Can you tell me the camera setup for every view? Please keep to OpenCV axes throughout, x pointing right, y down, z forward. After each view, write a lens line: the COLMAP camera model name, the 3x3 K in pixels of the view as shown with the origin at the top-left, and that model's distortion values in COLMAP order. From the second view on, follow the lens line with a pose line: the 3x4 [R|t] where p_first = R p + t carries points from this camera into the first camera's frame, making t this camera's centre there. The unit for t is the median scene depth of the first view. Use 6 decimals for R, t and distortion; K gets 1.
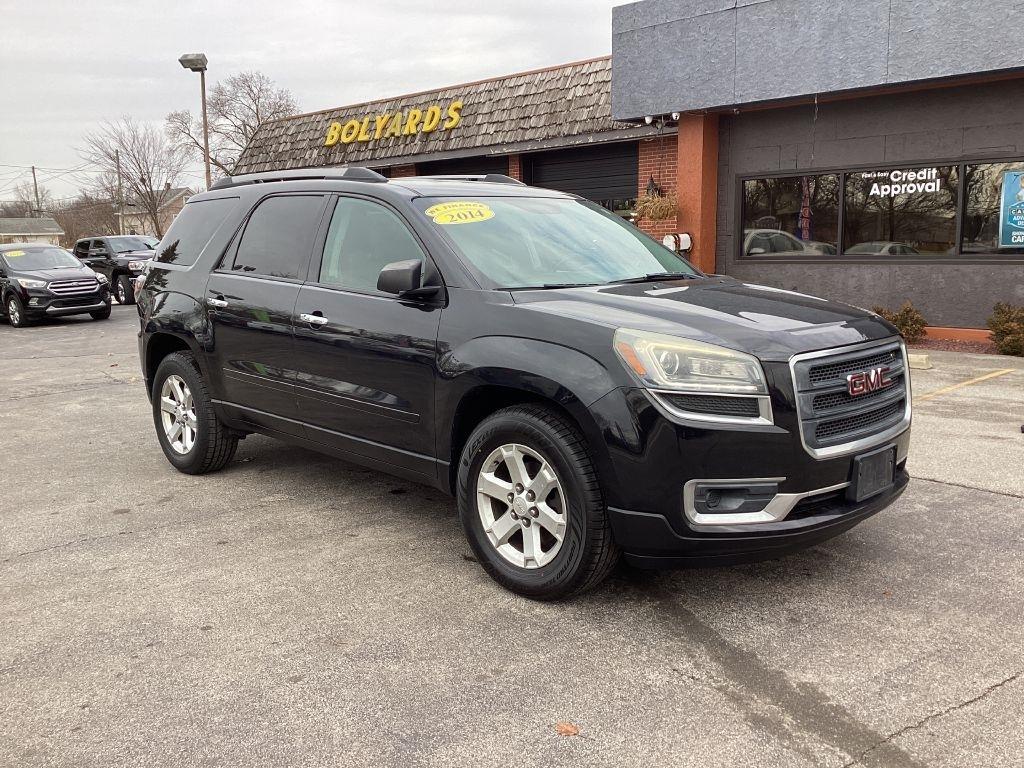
lens RADIAL K [[919.3, 0, 512.0], [0, 919.3, 384.0], [0, 0, 1]] dist [0.103752, -0.179872]
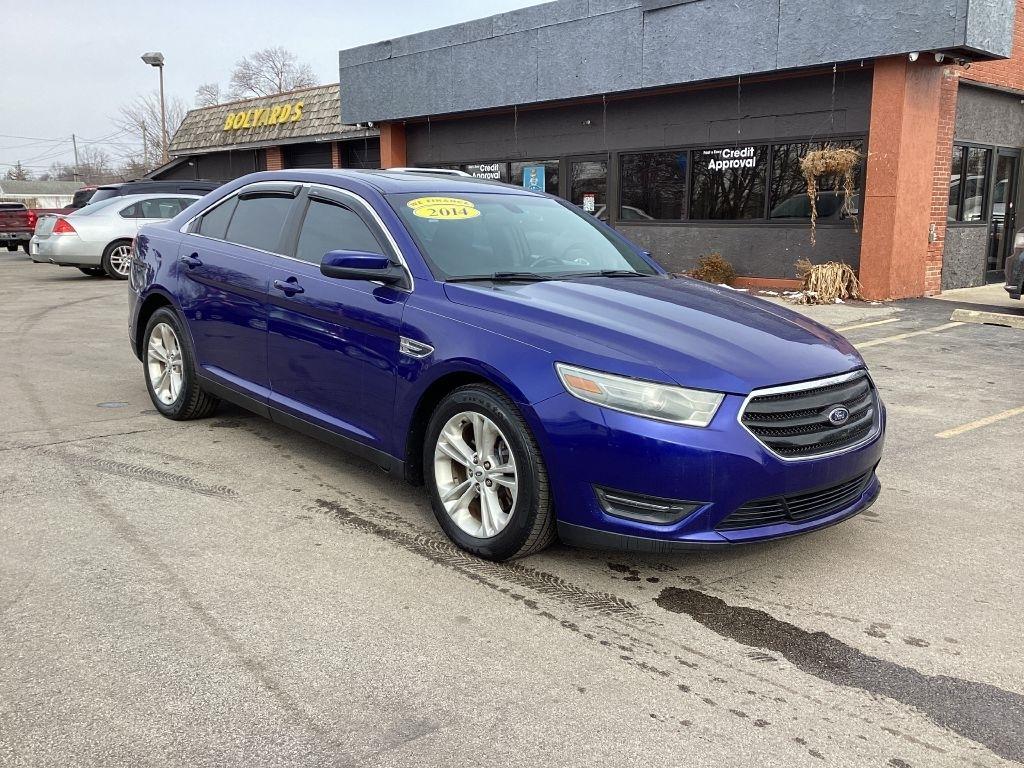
lens RADIAL K [[933.3, 0, 512.0], [0, 933.3, 384.0], [0, 0, 1]] dist [0.111012, -0.218710]
pose [[0.997657, 0.032623, -0.060133, 0.351359], [-0.031069, 0.999163, 0.026596, 0.065238], [0.060951, -0.024666, 0.997836, -0.383654]]
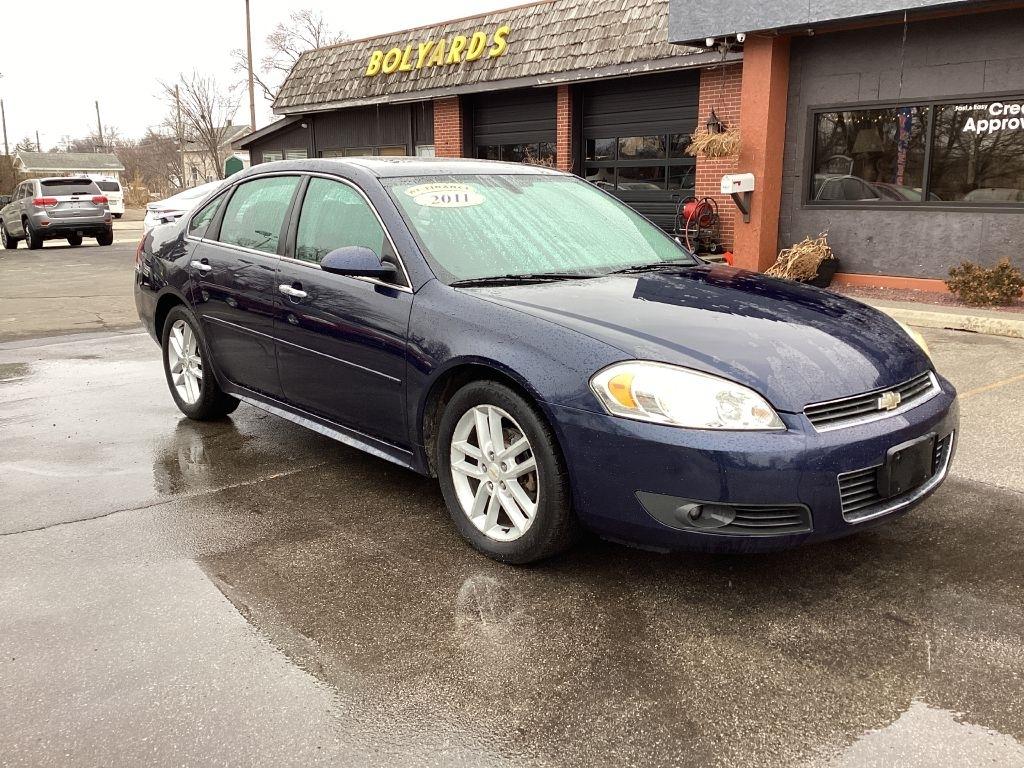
lens RADIAL K [[919.3, 0, 512.0], [0, 919.3, 384.0], [0, 0, 1]] dist [0.103752, -0.179872]
pose [[0.997604, 0.029120, -0.062753, 0.017195], [-0.025361, 0.997882, 0.059897, -0.006298], [0.064364, -0.058162, 0.996230, 0.061028]]
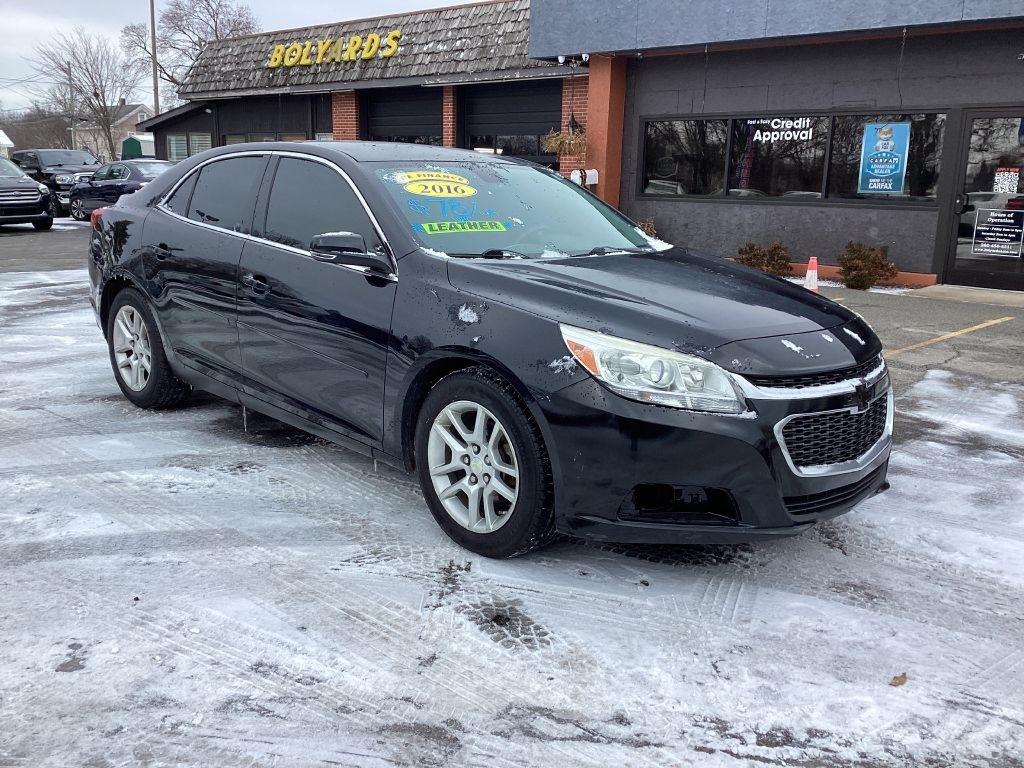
lens RADIAL K [[919.3, 0, 512.0], [0, 919.3, 384.0], [0, 0, 1]] dist [0.103752, -0.179872]
pose [[0.998500, 0.034862, 0.042217, 0.040107], [-0.037617, 0.997088, 0.066331, 0.013292], [-0.039781, -0.067820, 0.996904, -0.061816]]
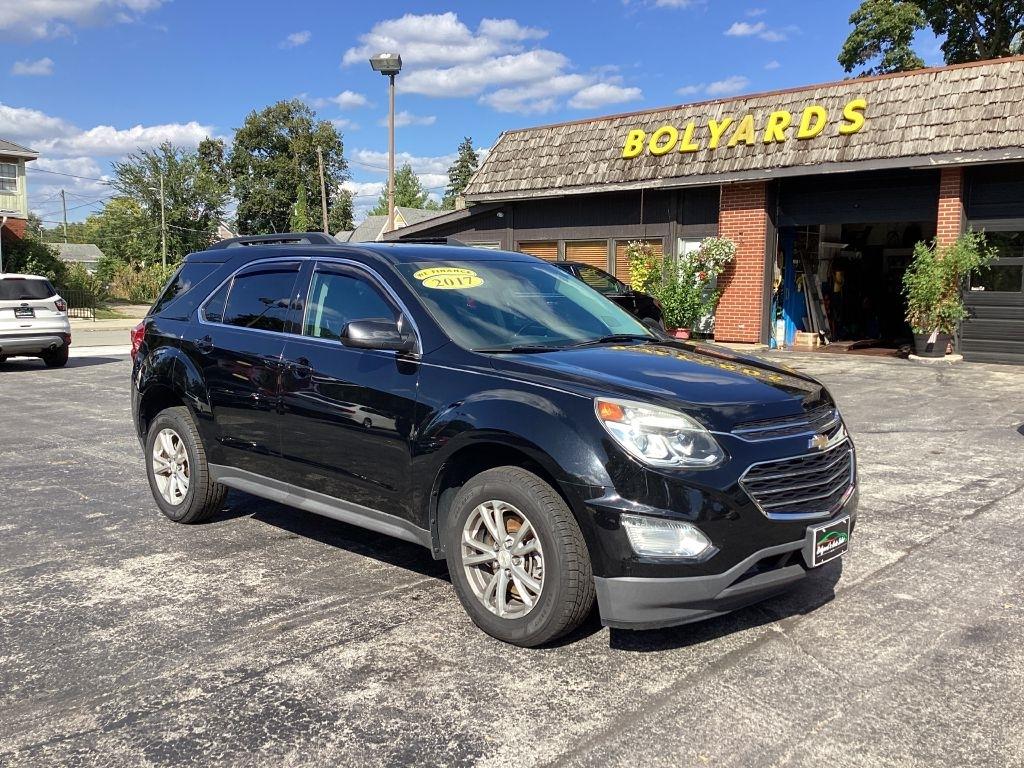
lens RADIAL K [[919.3, 0, 512.0], [0, 919.3, 384.0], [0, 0, 1]] dist [0.103752, -0.179872]
pose [[0.999321, 0.025454, 0.026652, -0.364301], [-0.024216, 0.998657, -0.045792, -0.024462], [-0.027782, 0.045116, 0.998595, 0.241592]]
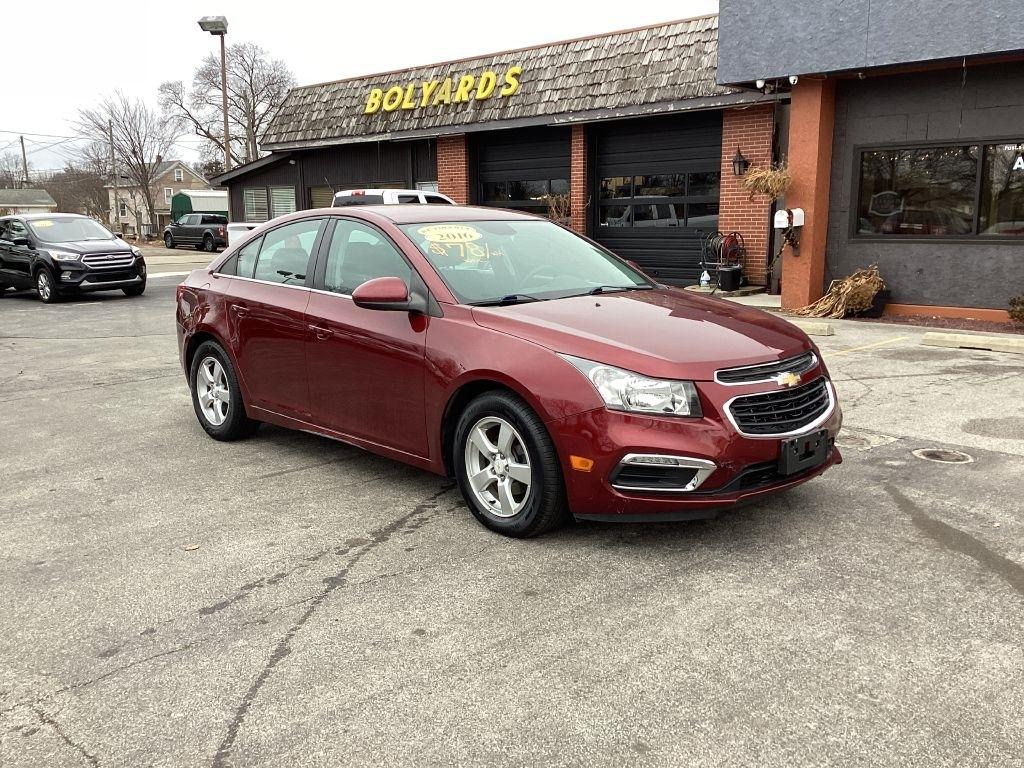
lens RADIAL K [[919.3, 0, 512.0], [0, 919.3, 384.0], [0, 0, 1]] dist [0.103752, -0.179872]
pose [[0.999787, 0.009429, 0.018336, -0.077005], [-0.009826, 0.999716, 0.021714, -0.004250], [-0.018126, -0.021889, 0.999596, 0.054275]]
